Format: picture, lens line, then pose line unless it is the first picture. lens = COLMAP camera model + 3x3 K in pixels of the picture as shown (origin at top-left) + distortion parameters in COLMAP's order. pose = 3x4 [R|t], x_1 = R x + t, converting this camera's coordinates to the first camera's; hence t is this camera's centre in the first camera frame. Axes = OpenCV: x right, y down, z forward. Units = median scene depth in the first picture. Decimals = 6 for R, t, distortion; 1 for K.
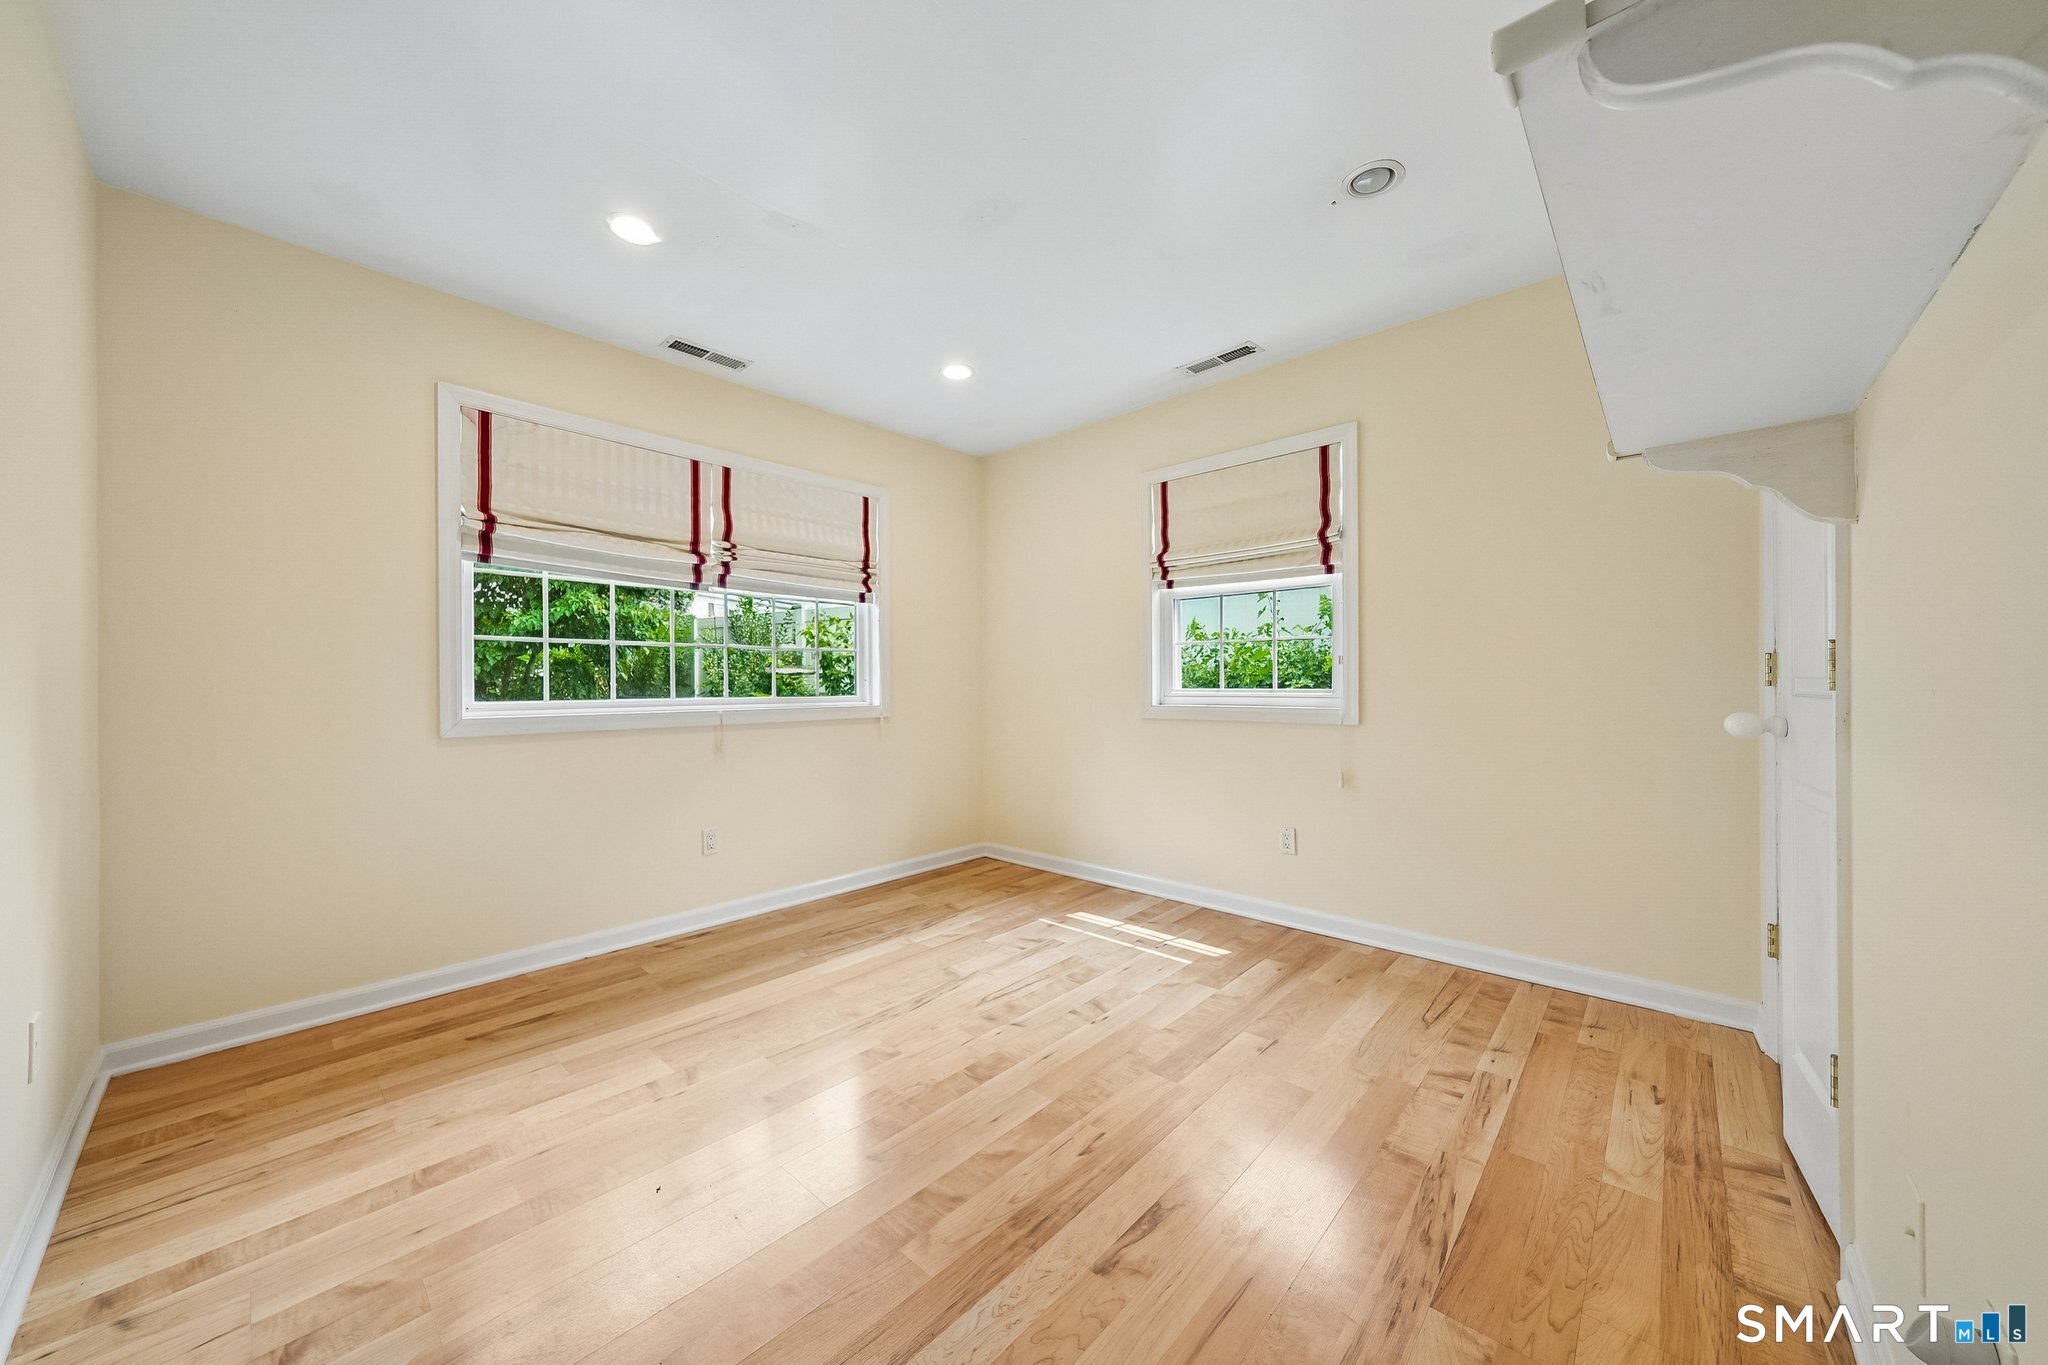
lens RADIAL K [[709.5, 0, 1031.2], [0, 709.5, 686.7], [0, 0, 1]] dist [-0.007836, -0.000129]
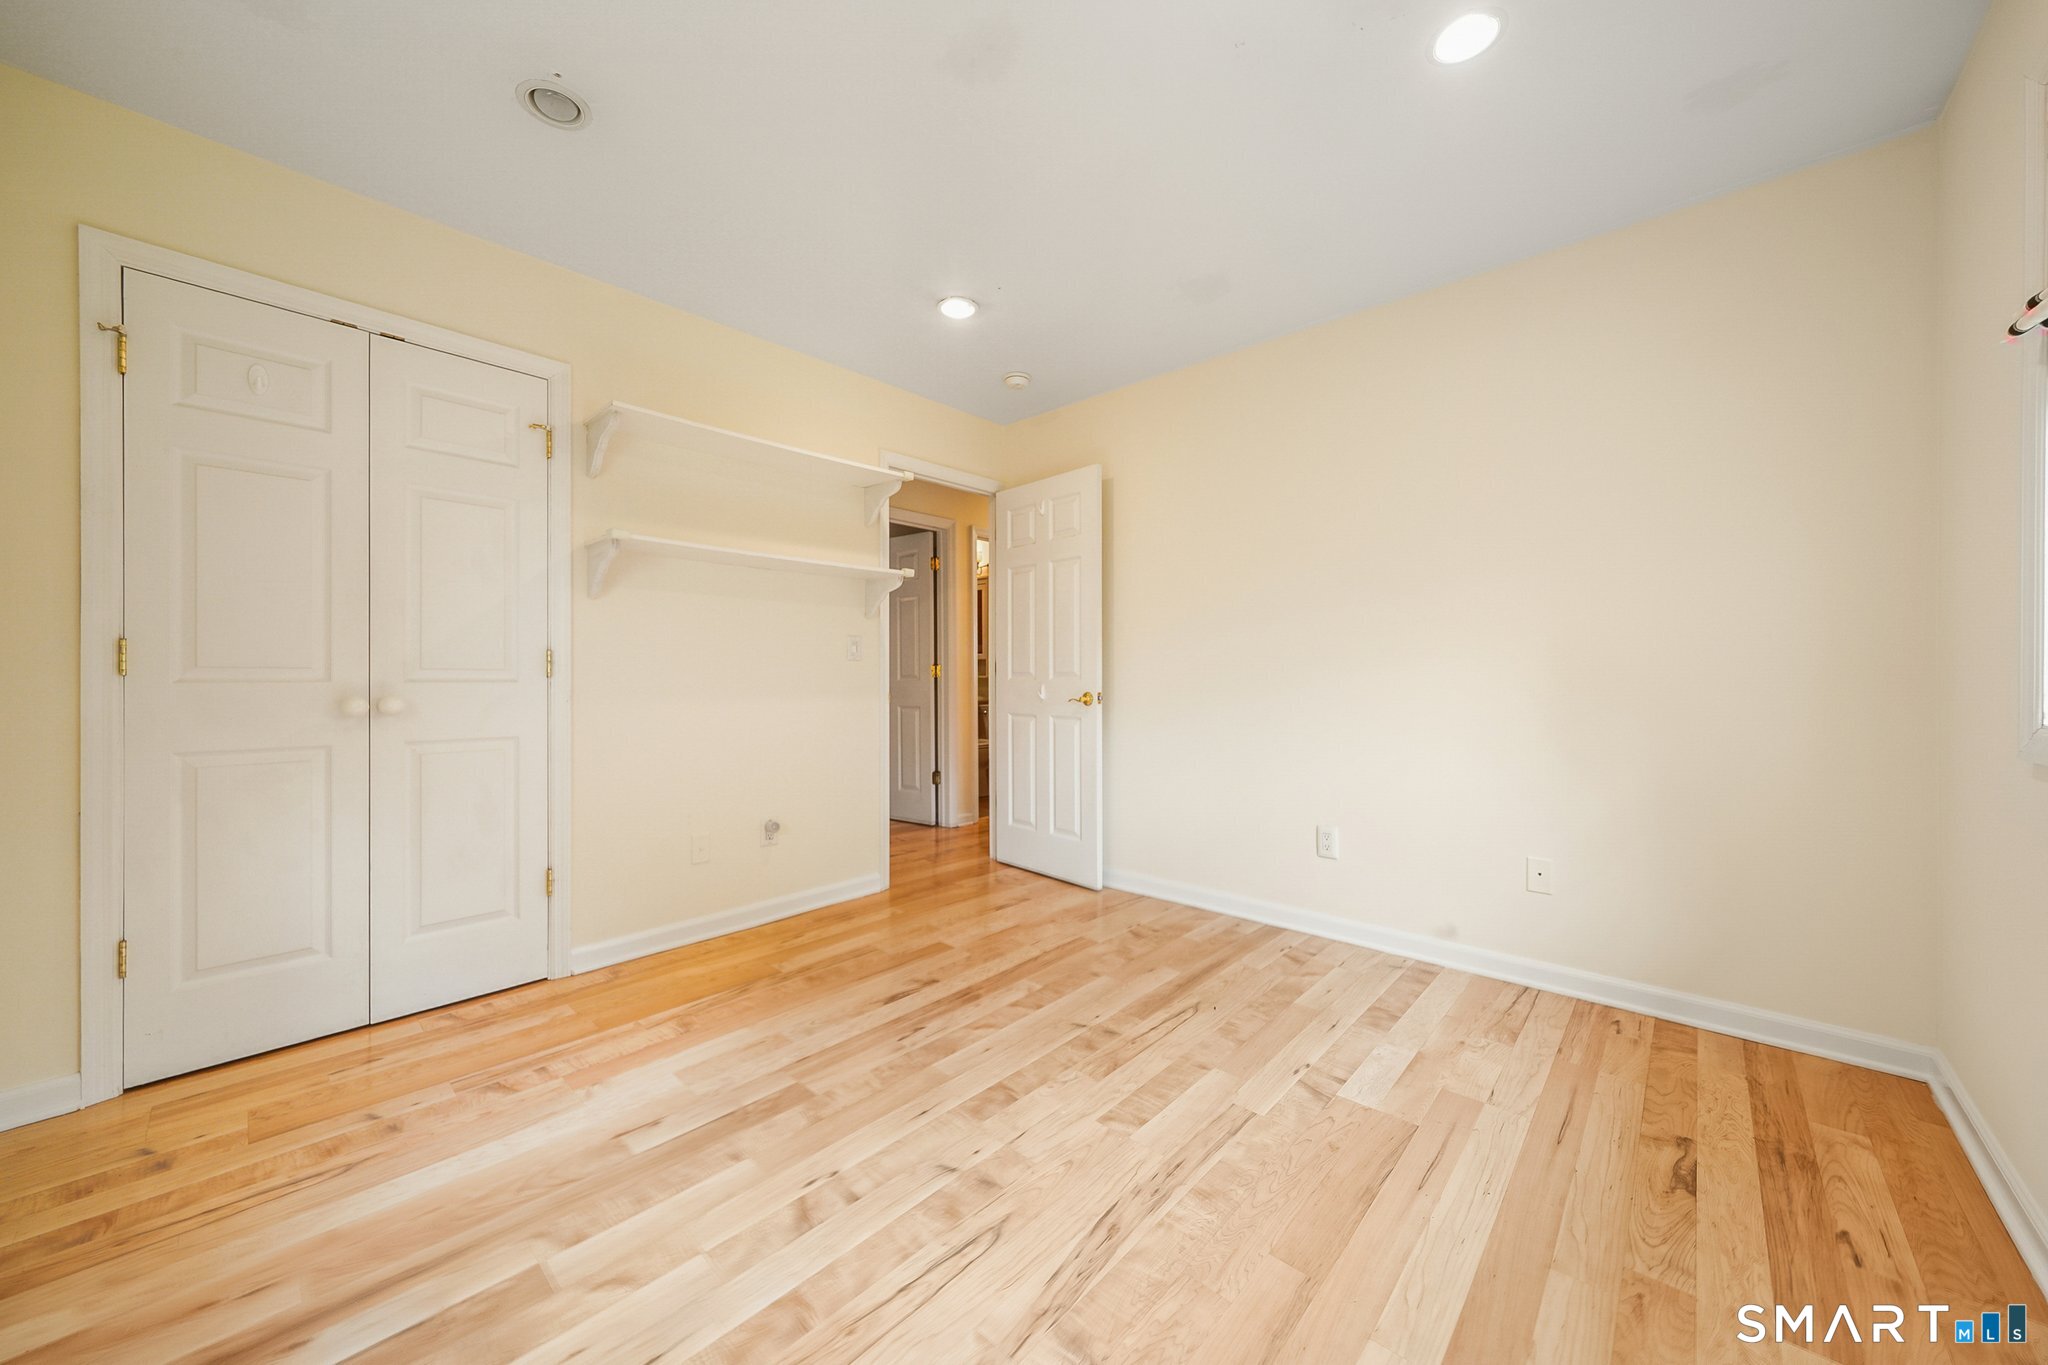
lens RADIAL K [[709.5, 0, 1029.5], [0, 709.5, 672.4], [0, 0, 1]] dist [-0.007836, -0.000129]
pose [[-0.999793, 0.006858, 0.019177, -0.129128], [0.006777, 0.999968, -0.004283, 0.004050], [-0.019205, -0.004152, -0.999807, 1.898434]]
